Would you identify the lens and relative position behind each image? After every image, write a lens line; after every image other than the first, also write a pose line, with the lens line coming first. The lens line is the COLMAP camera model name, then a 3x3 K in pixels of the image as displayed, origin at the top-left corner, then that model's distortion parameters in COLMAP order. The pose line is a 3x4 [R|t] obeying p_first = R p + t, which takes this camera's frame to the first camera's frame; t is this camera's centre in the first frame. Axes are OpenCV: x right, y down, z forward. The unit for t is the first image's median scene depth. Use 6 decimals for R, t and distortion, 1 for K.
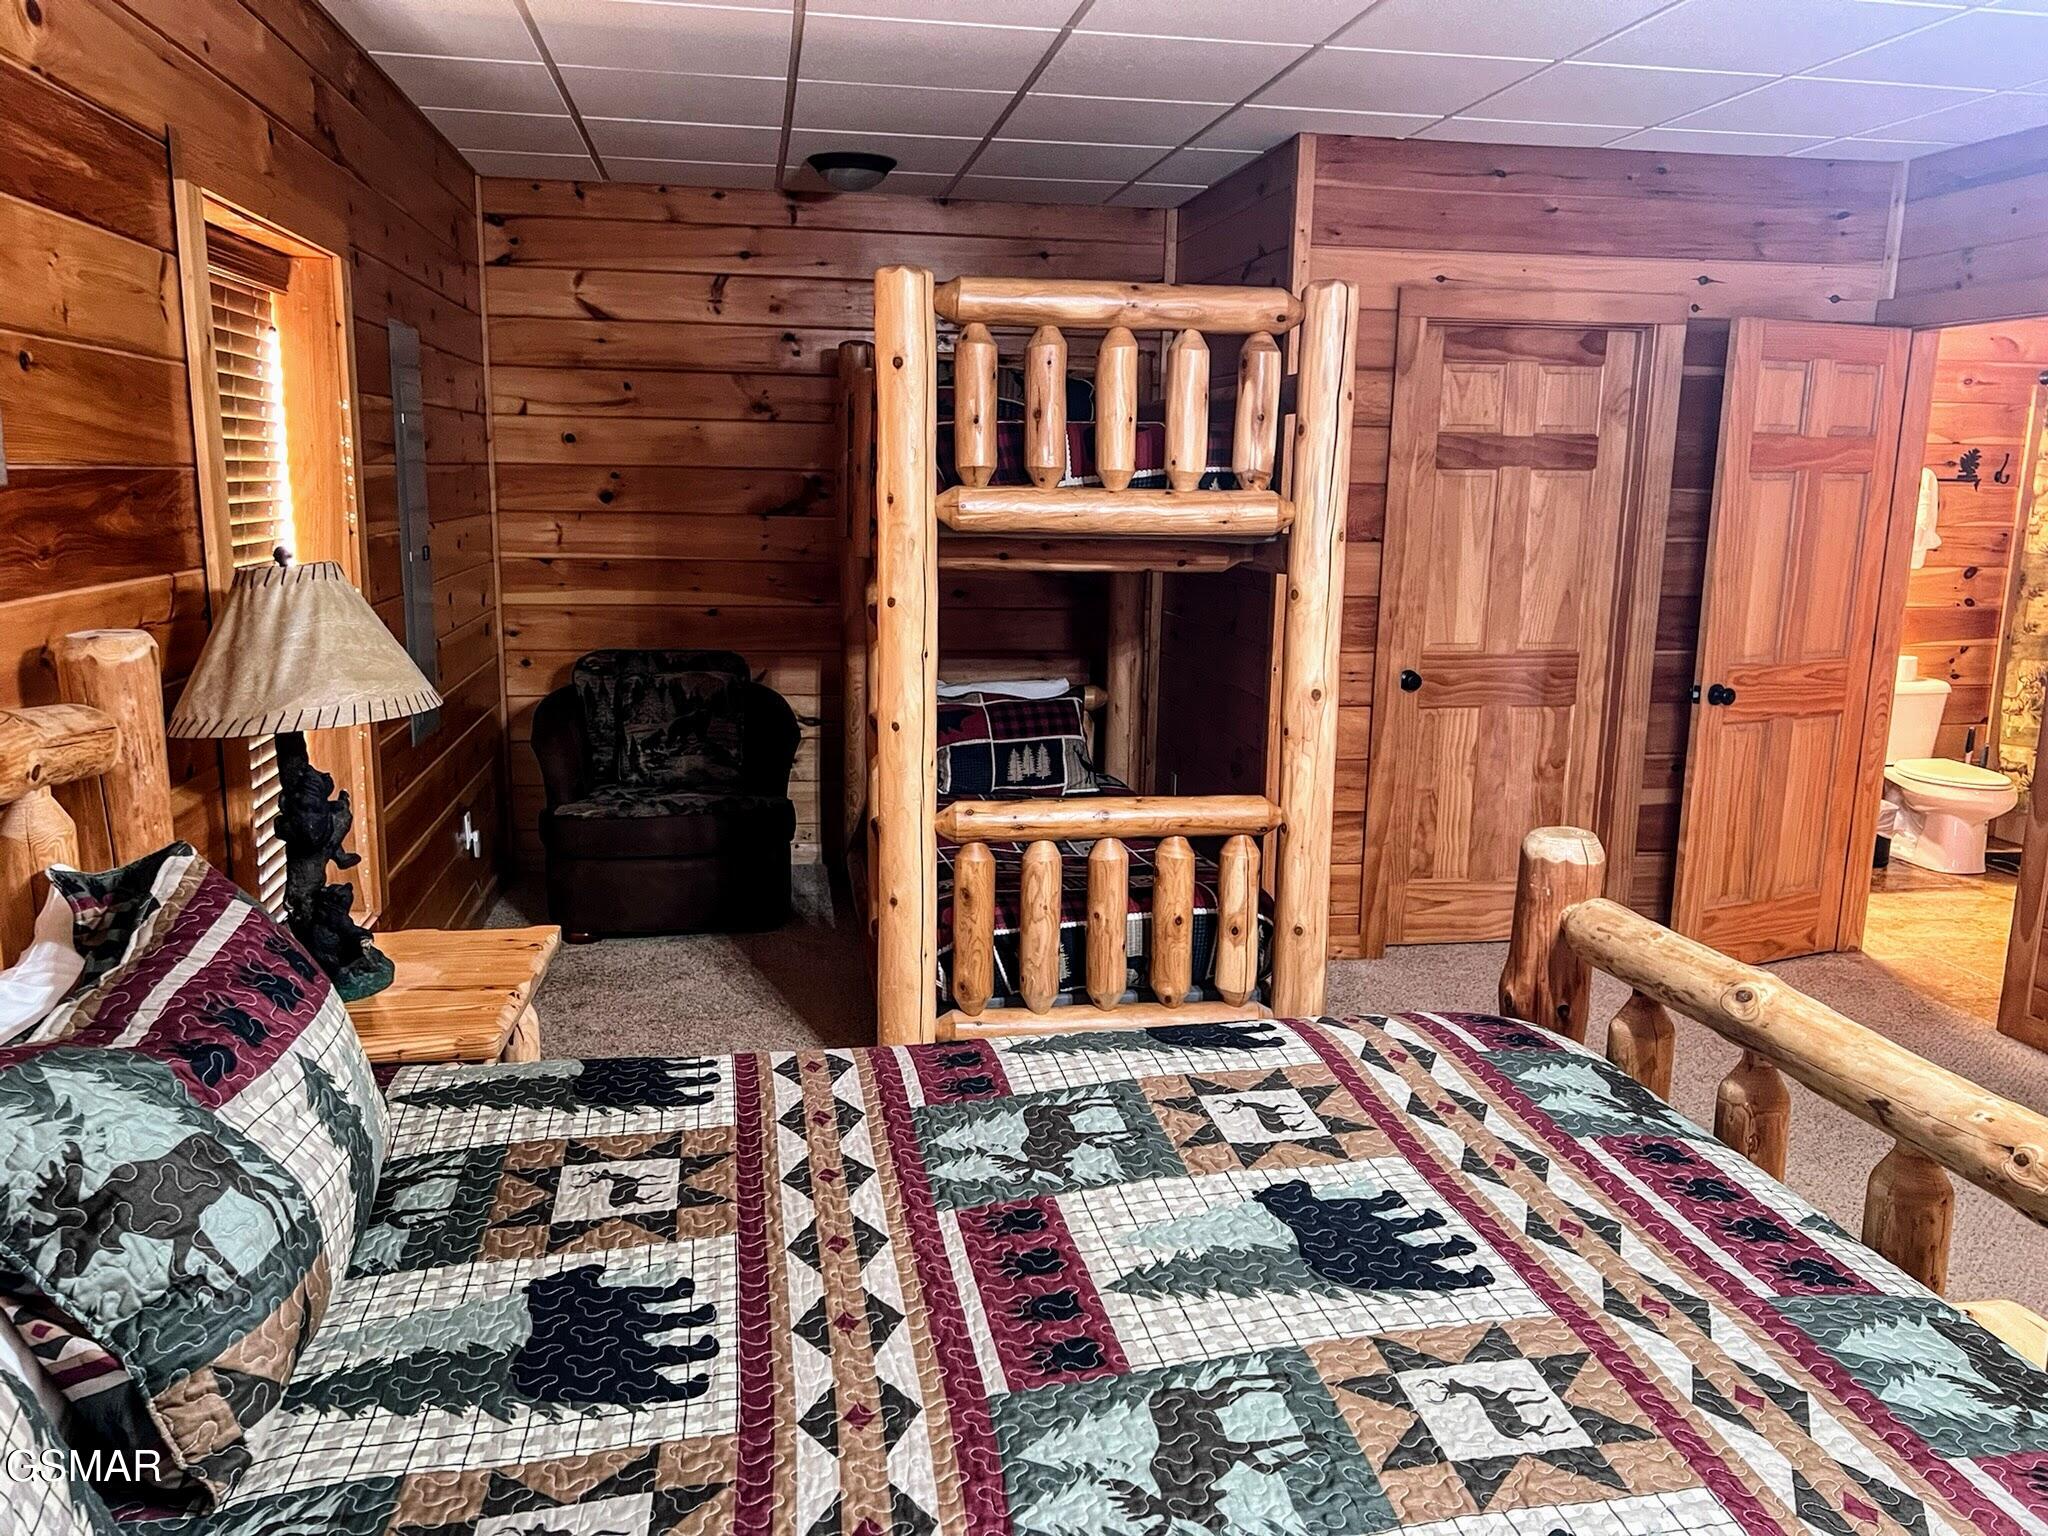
lens RADIAL K [[1532.9, 0, 1008.2], [0, 1532.9, 768.8], [0, 0, 1]] dist [0.056756, -0.065032]
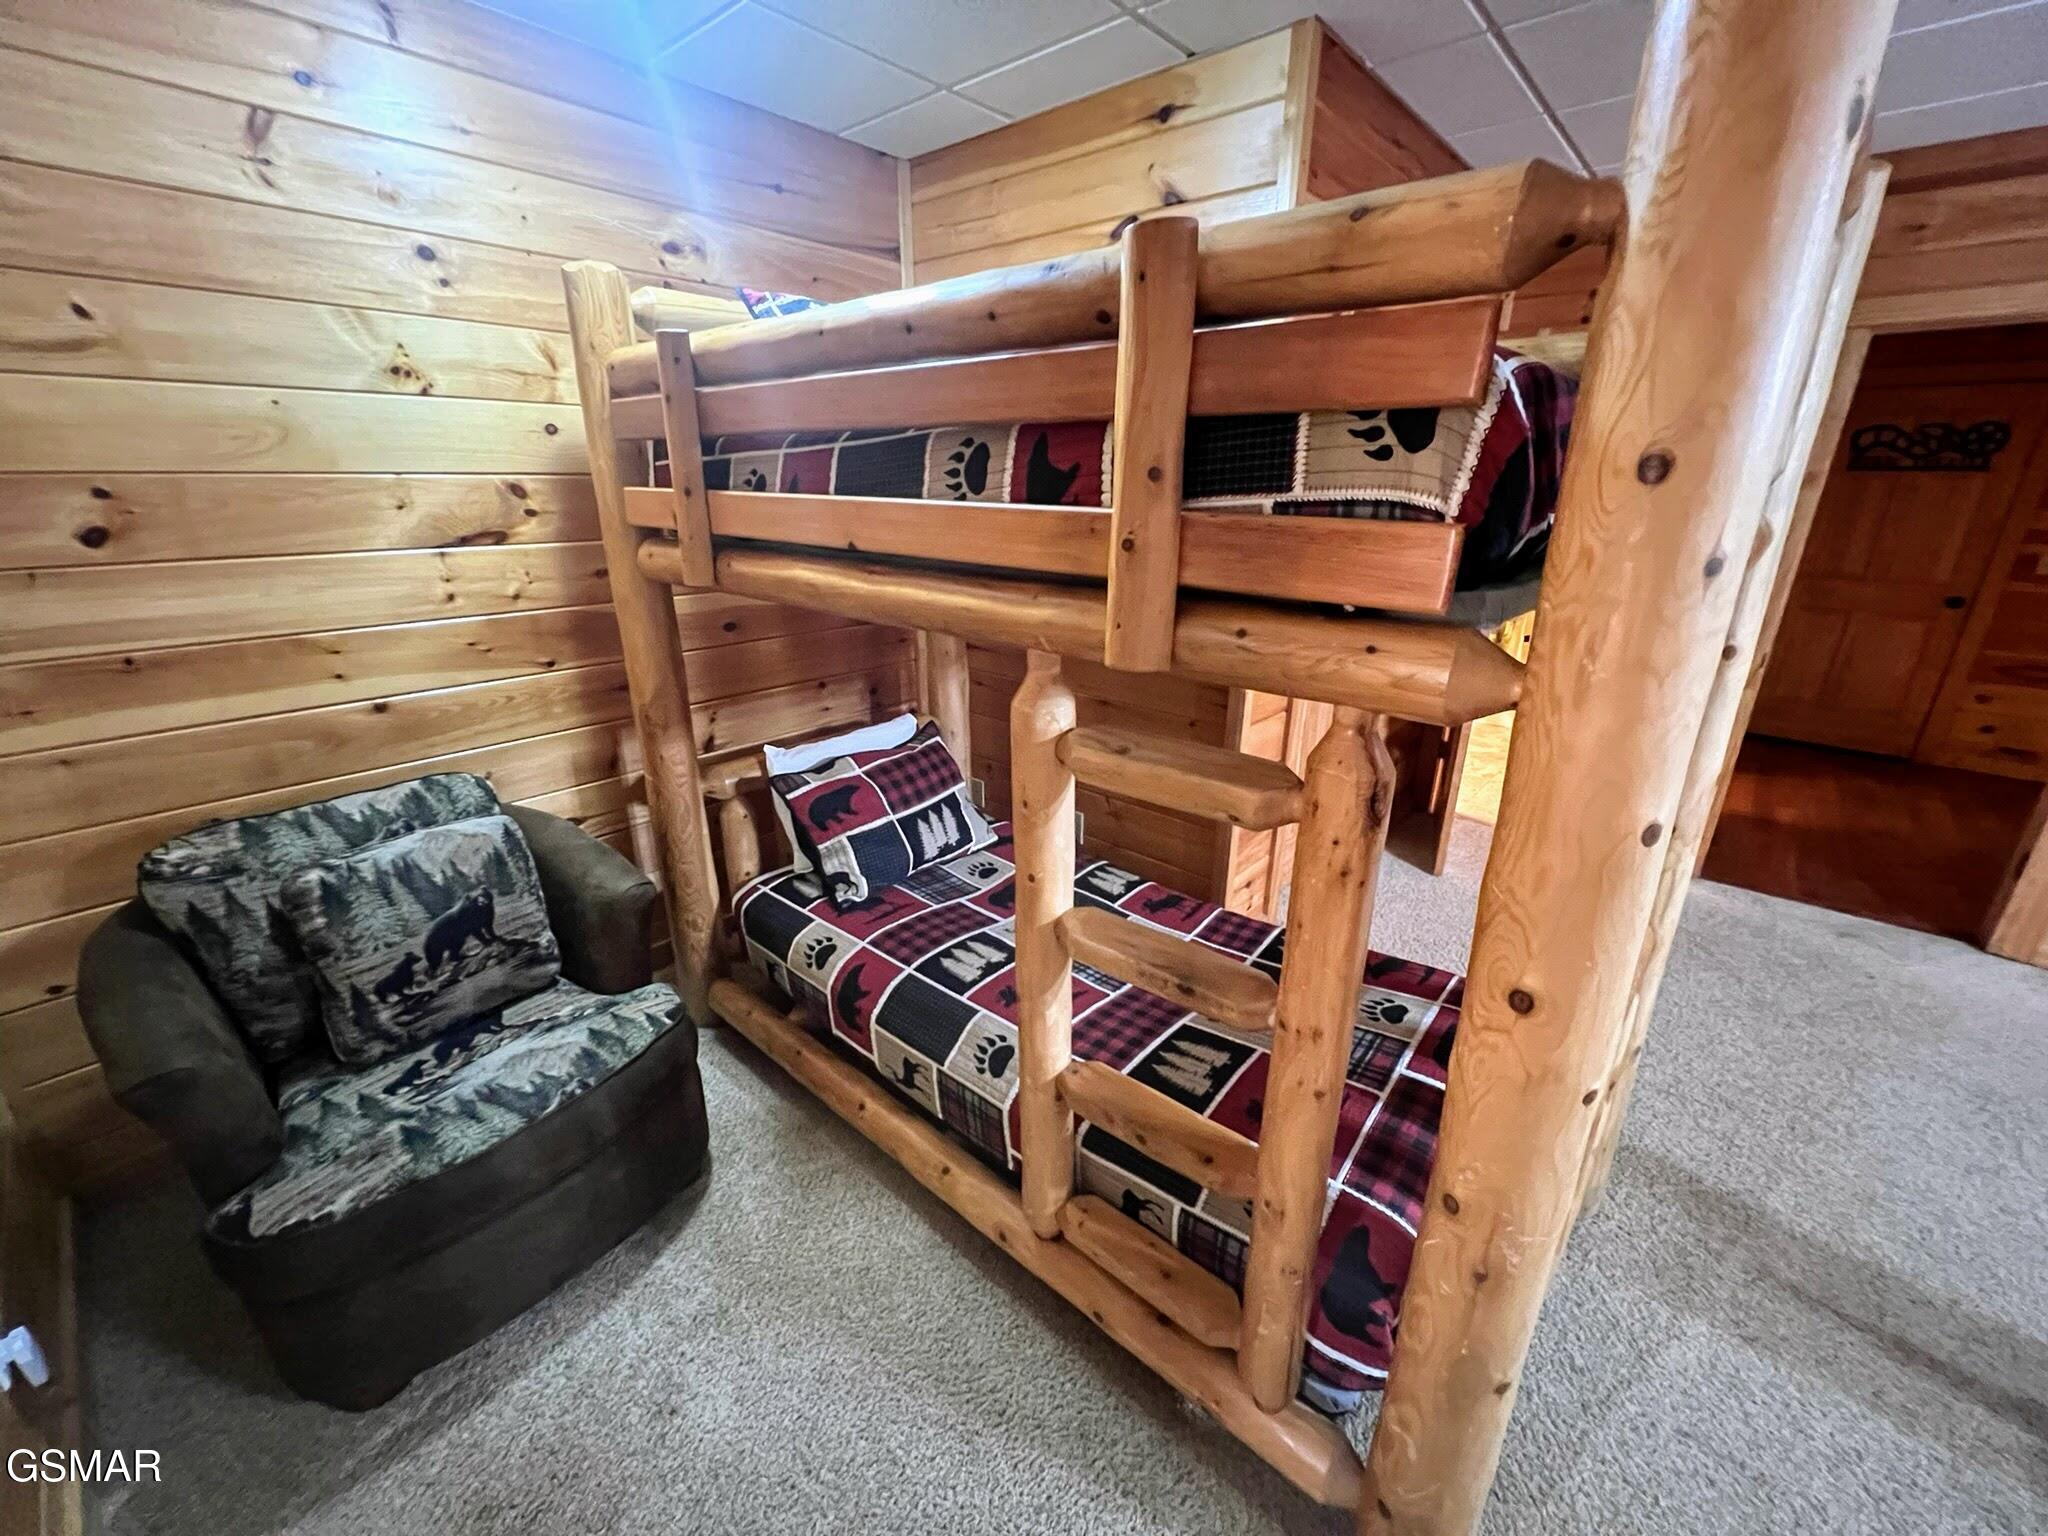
lens RADIAL K [[819.9, 0, 1012.5], [0, 819.9, 769.3], [0, 0, 1]] dist [-0.004331, 0.000923]
pose [[0.780060, -0.227657, 0.582819, -0.487987], [0.129367, 0.970015, 0.205753, -0.288702], [-0.612185, -0.085103, 0.786122, 1.441974]]
